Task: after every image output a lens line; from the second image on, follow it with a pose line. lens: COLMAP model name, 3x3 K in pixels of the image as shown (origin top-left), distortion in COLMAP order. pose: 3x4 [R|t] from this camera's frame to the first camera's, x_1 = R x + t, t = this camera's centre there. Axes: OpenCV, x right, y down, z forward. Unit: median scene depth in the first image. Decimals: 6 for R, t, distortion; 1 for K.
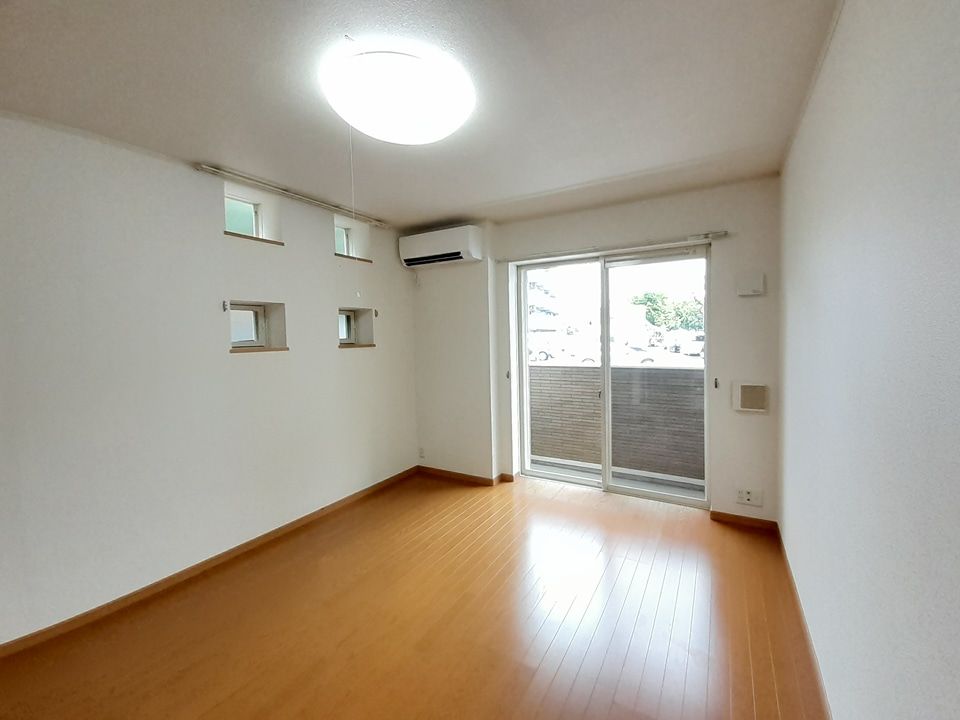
lens RADIAL K [[390.0, 0, 480.0], [0, 390.0, 360.0], [0, 0, 1]] dist [0.000461, 0.000047]
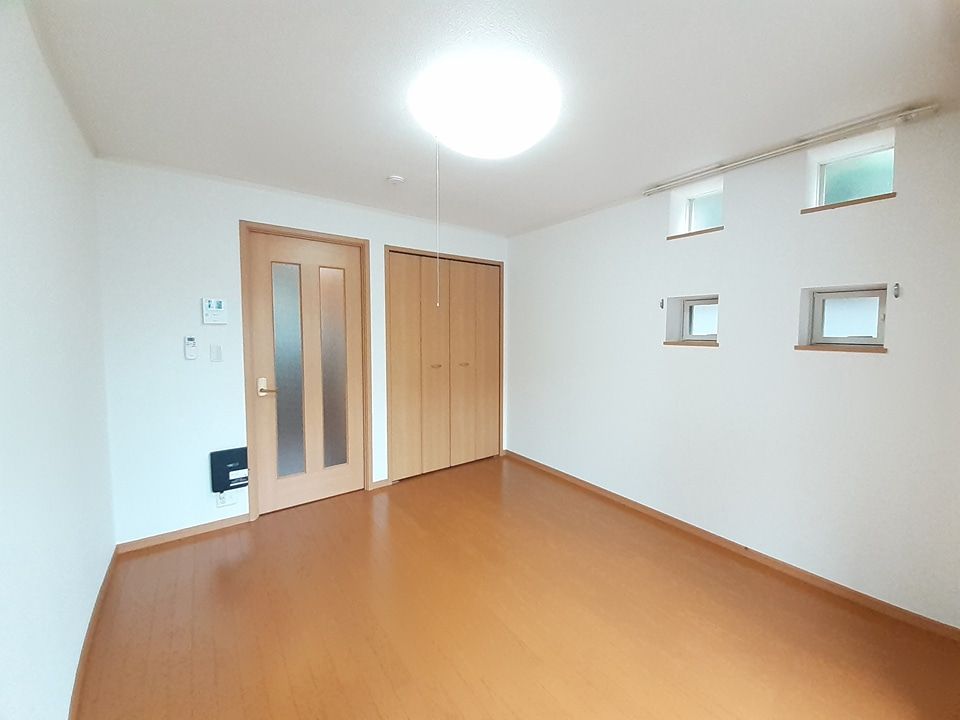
lens RADIAL K [[390.0, 0, 480.0], [0, 390.0, 360.0], [0, 0, 1]] dist [0.000461, 0.000047]
pose [[-0.385885, 0.082881, -0.918817, 0.620267], [-0.065170, 0.991019, 0.116764, -0.067742], [0.920242, 0.104936, -0.377018, 0.935399]]
